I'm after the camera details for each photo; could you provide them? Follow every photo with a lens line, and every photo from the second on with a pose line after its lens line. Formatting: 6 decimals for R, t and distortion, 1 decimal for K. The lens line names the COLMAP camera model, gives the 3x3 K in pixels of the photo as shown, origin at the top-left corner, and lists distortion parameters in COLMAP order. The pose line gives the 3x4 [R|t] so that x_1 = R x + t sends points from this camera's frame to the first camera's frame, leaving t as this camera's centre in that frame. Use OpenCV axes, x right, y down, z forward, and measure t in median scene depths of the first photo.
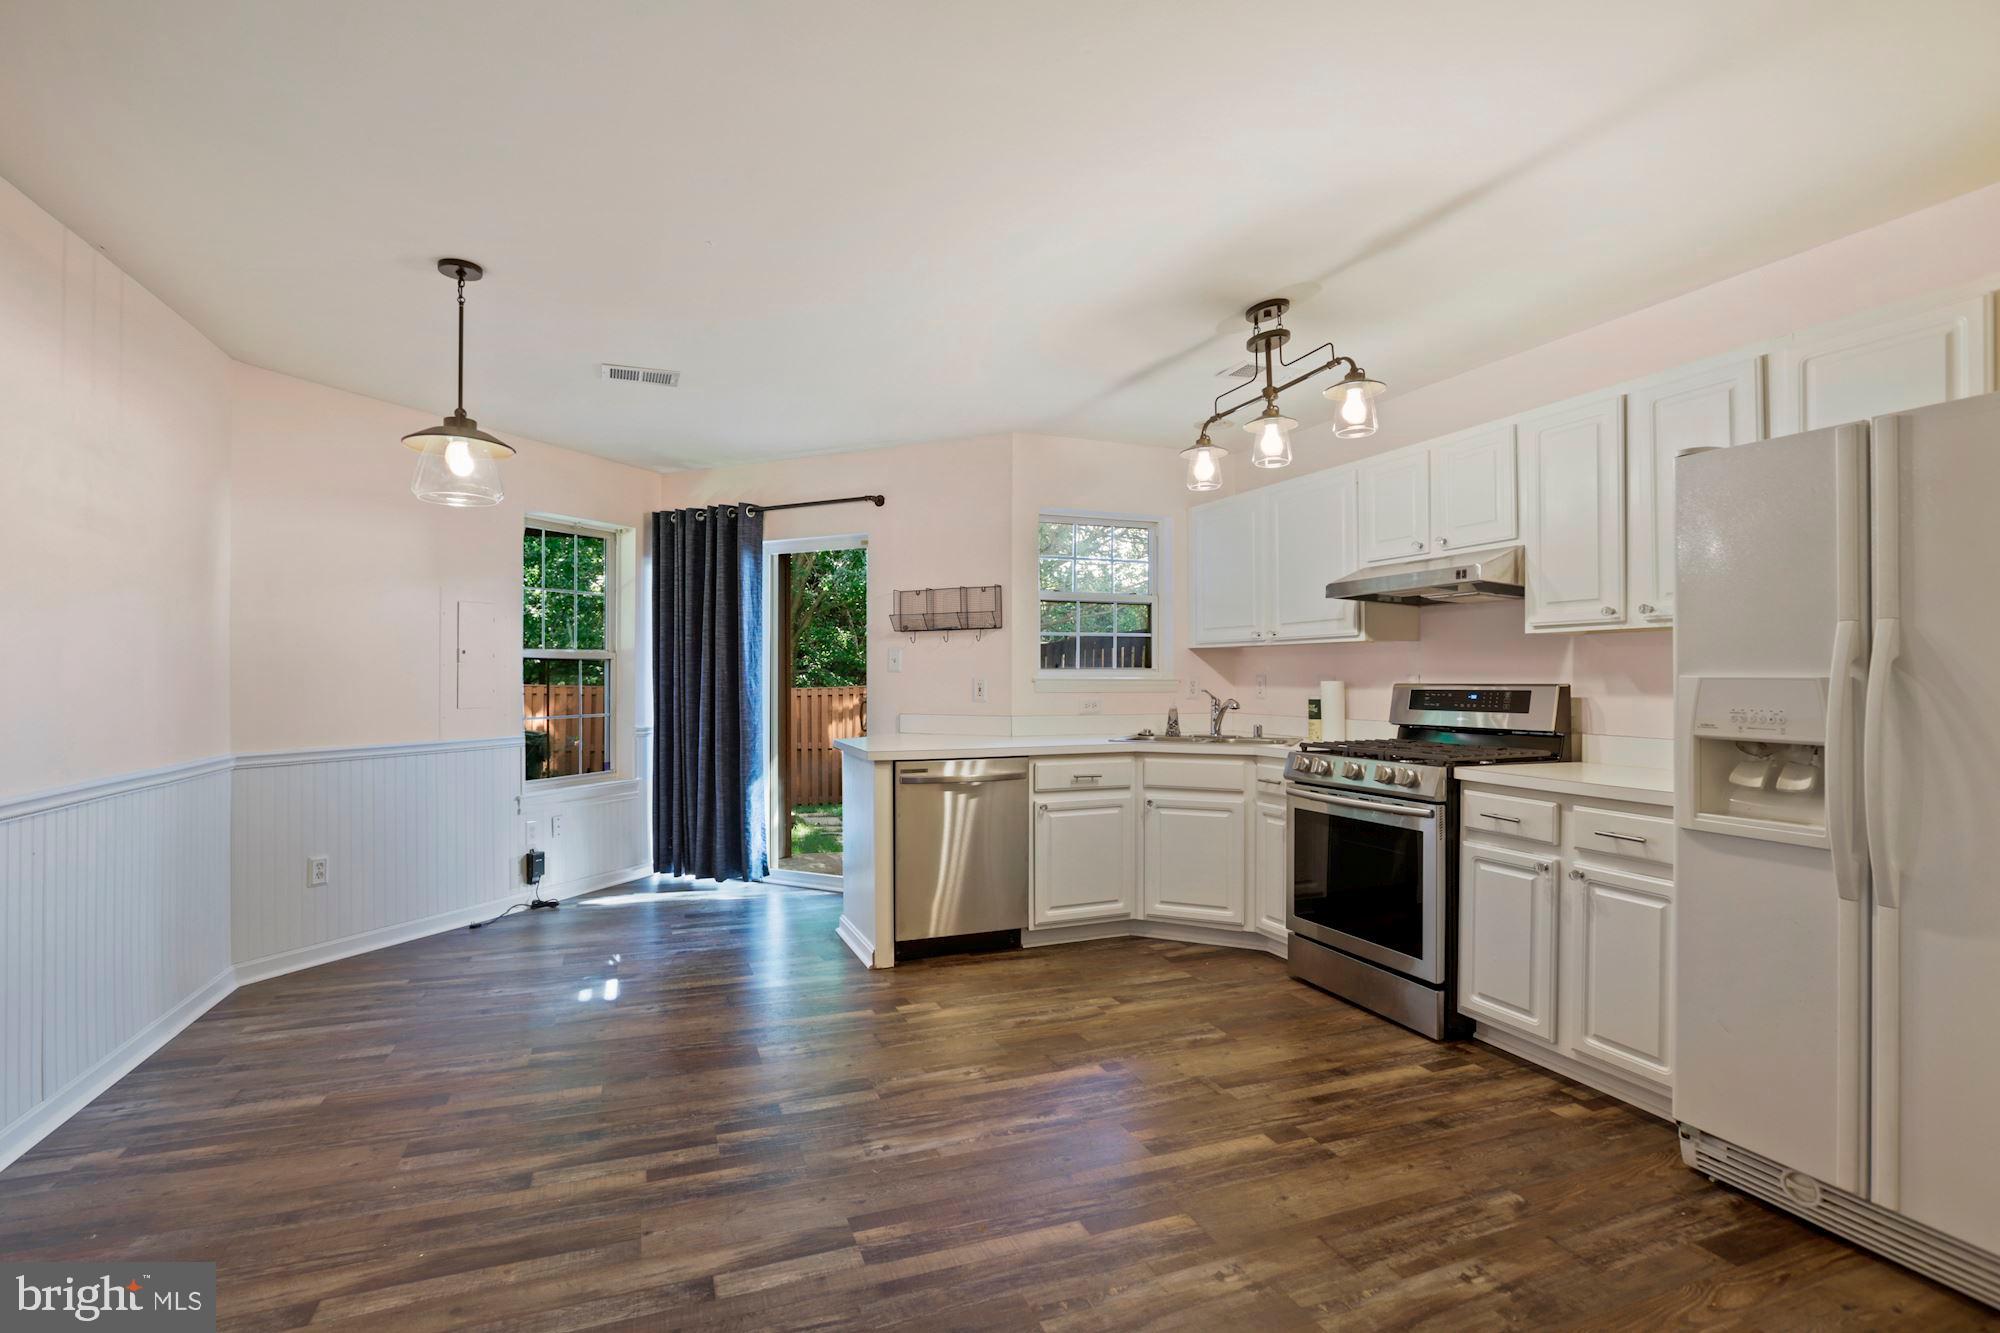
lens RADIAL K [[923.8, 0, 973.4], [0, 923.8, 674.7], [0, 0, 1]] dist [-0.043682, 0.019154]
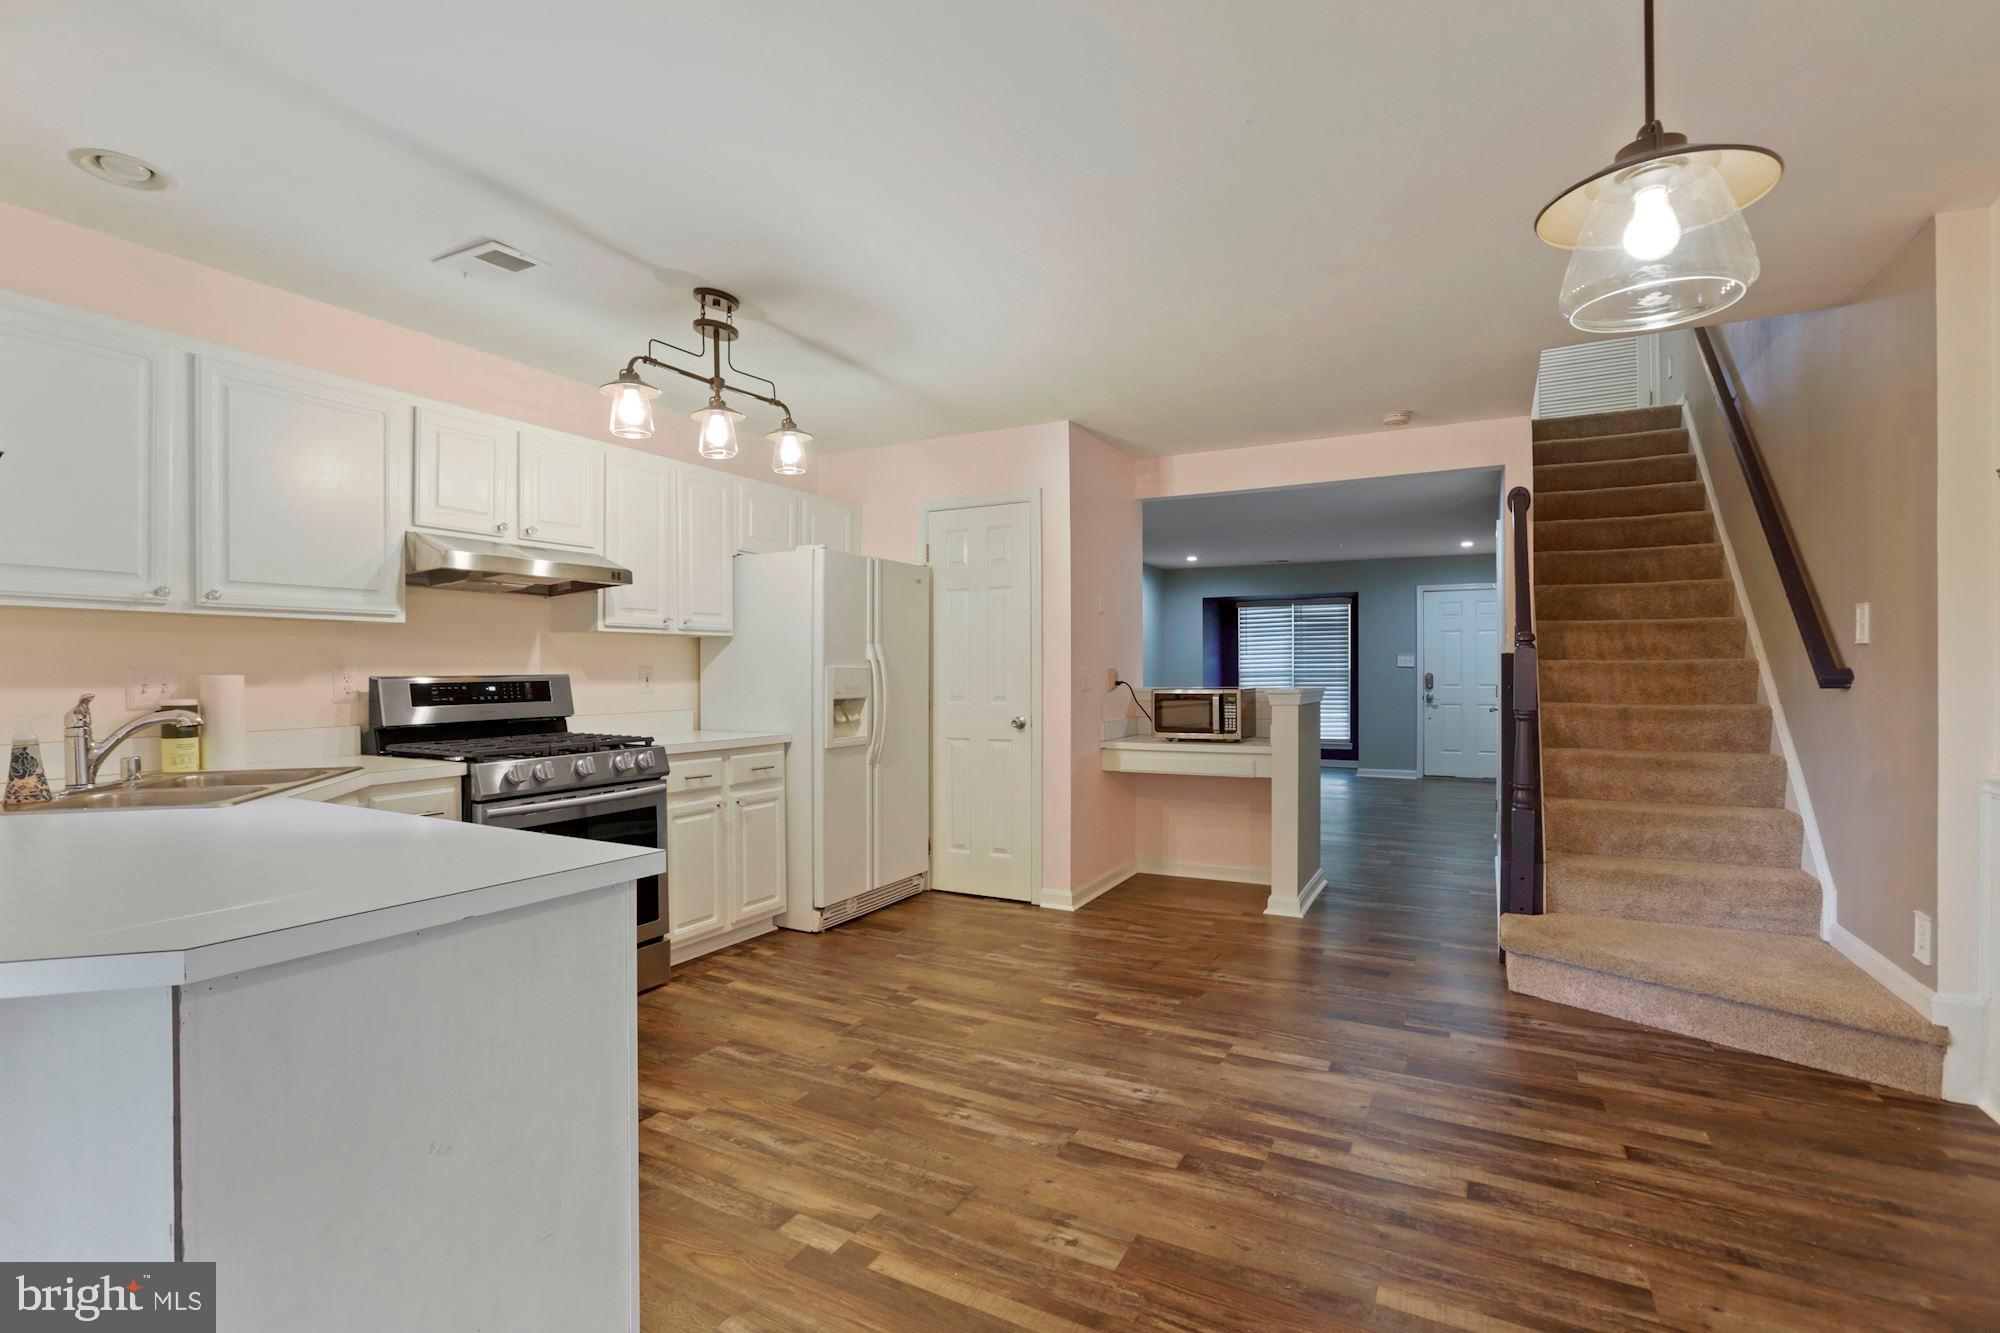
lens RADIAL K [[923.8, 0, 998.4], [0, 923.8, 668.2], [0, 0, 1]] dist [-0.043682, 0.019154]
pose [[-0.663254, 0.005464, 0.748374, -0.640057], [0.000936, 0.999979, -0.006471, 0.012719], [-0.748394, -0.003591, -0.663245, 1.463266]]
